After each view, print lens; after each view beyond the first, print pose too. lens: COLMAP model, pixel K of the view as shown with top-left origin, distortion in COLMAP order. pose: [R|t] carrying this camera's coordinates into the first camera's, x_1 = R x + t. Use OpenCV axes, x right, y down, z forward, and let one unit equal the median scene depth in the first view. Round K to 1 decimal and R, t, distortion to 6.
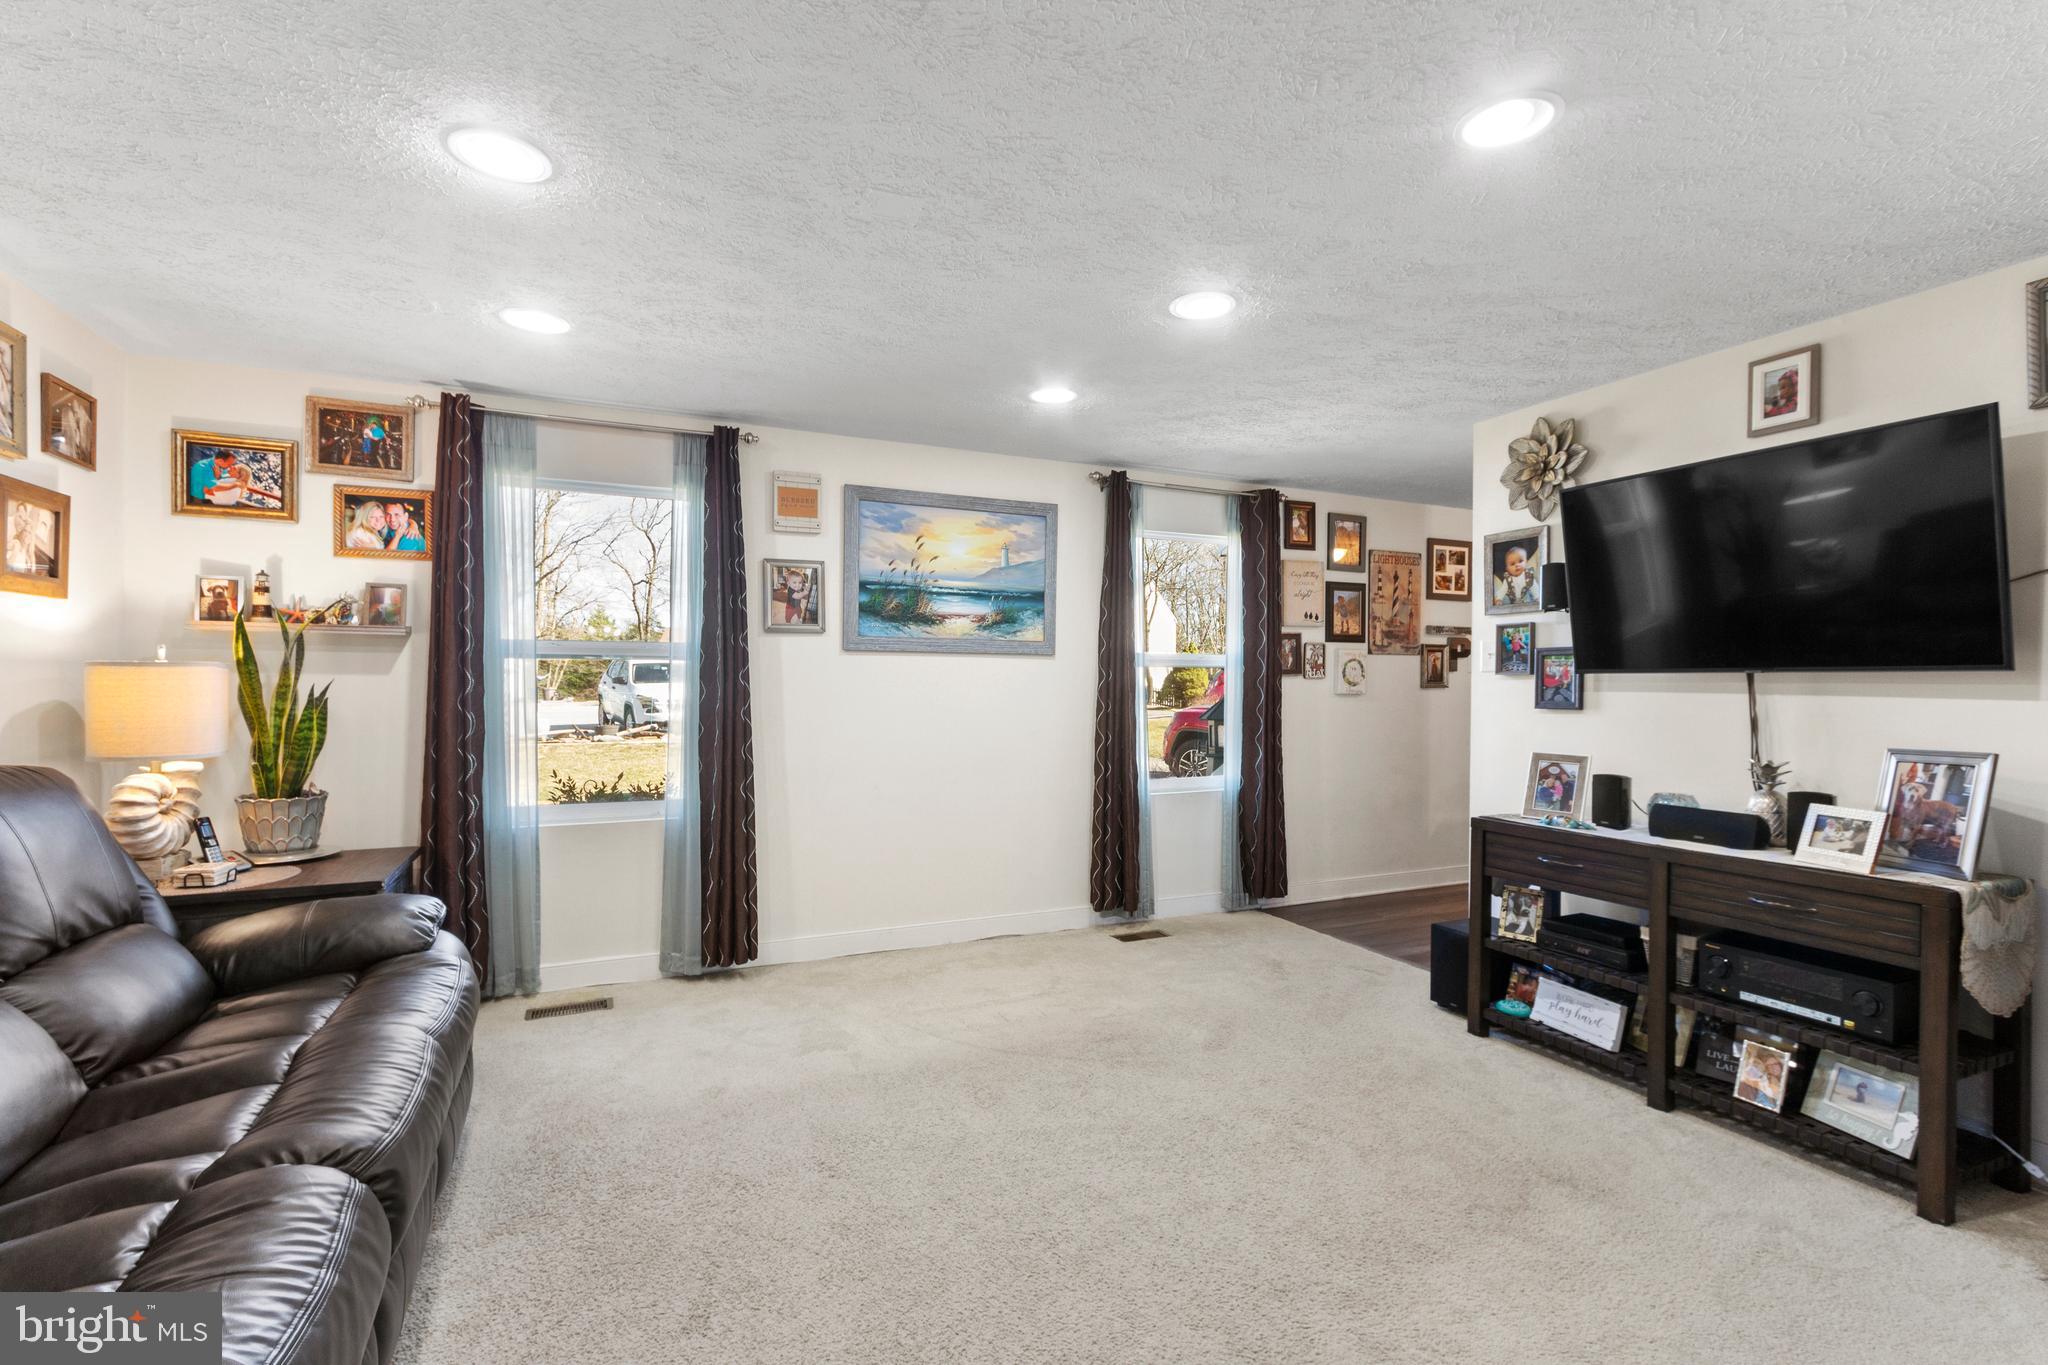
lens RADIAL K [[929.7, 0, 1024.0], [0, 929.7, 692.1], [0, 0, 1]] dist [0.002706, -0.000456]
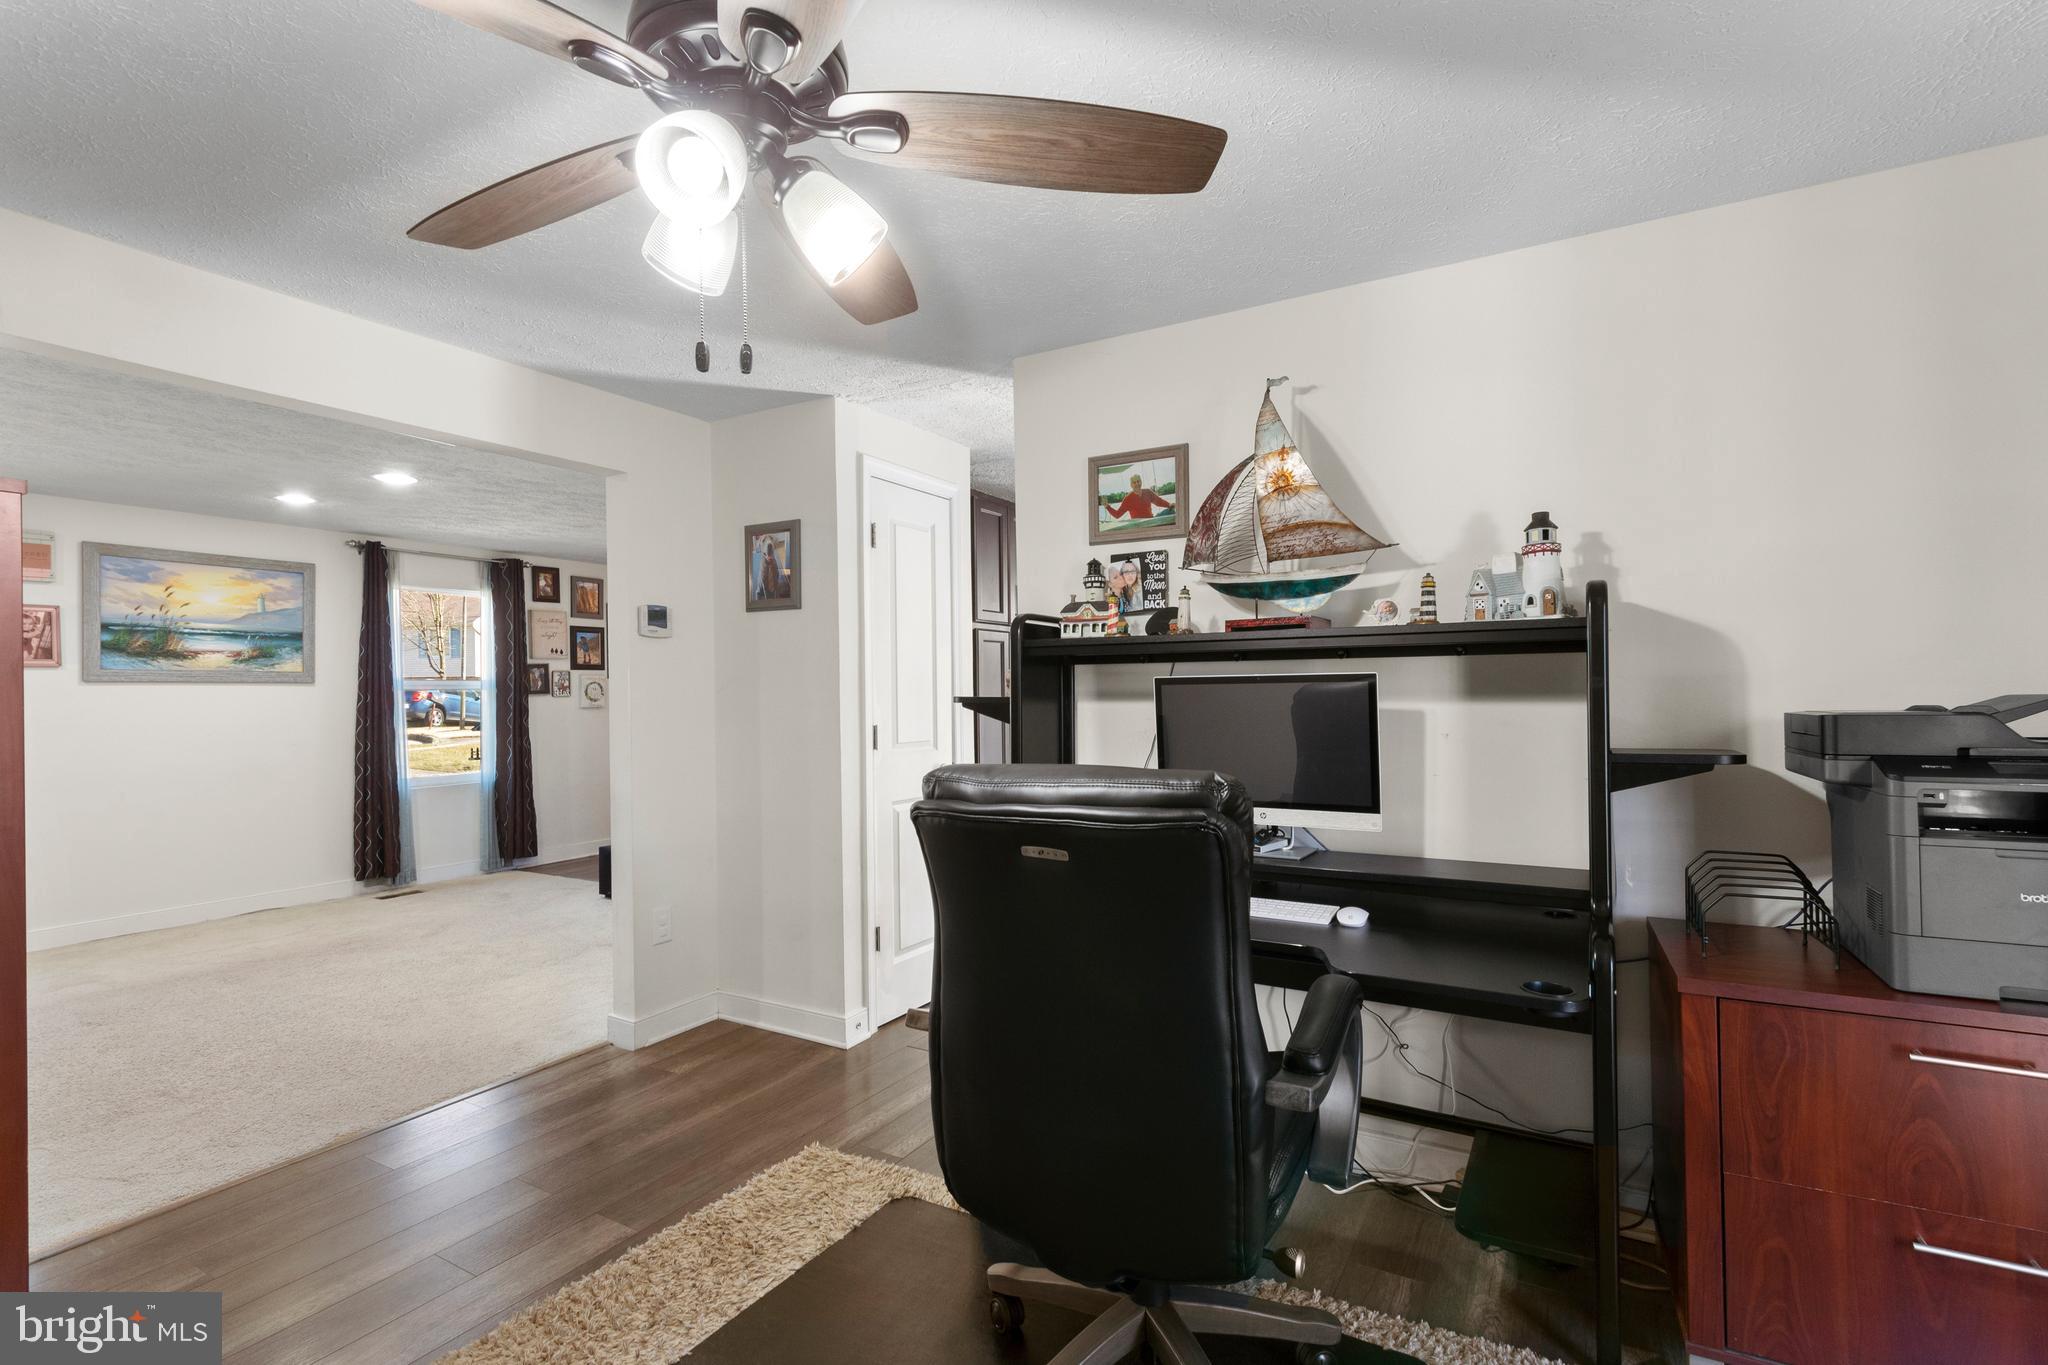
lens RADIAL K [[929.7, 0, 1024.0], [0, 929.7, 692.1], [0, 0, 1]] dist [0.002706, -0.000456]
pose [[0.806799, -0.014944, 0.590637, 0.063969], [0.023678, 0.999695, -0.007051, 0.005037], [-0.590351, 0.019674, 0.806907, -0.596808]]
